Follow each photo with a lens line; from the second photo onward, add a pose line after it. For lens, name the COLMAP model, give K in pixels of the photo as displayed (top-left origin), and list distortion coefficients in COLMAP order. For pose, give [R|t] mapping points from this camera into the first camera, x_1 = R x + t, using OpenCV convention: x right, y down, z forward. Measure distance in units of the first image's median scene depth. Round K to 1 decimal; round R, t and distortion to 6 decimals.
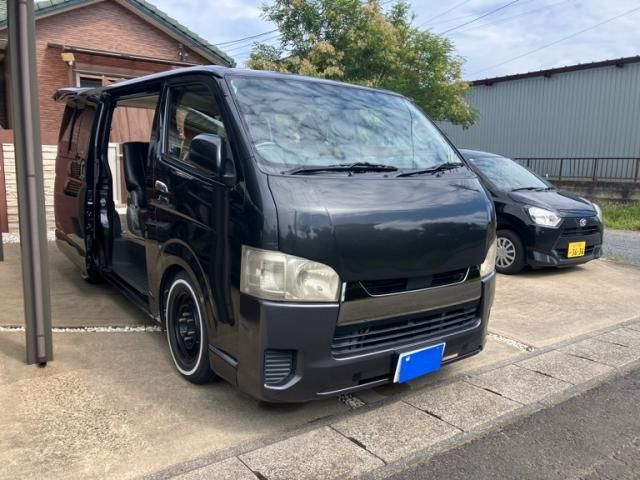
lens RADIAL K [[528.9, 0, 325.0], [0, 528.9, 240.7], [0, 0, 1]] dist [0.017513, -0.018295]
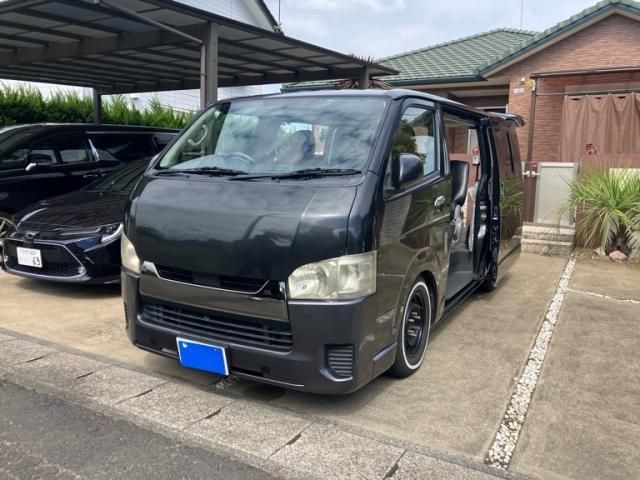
lens RADIAL K [[528.9, 0, 325.7], [0, 528.9, 240.1], [0, 0, 1]] dist [0.017513, -0.018295]
pose [[0.423001, 0.102305, -0.900335, 1.181460], [-0.146192, 0.988294, 0.043615, -0.076218], [0.894258, 0.113172, 0.433006, 0.729868]]
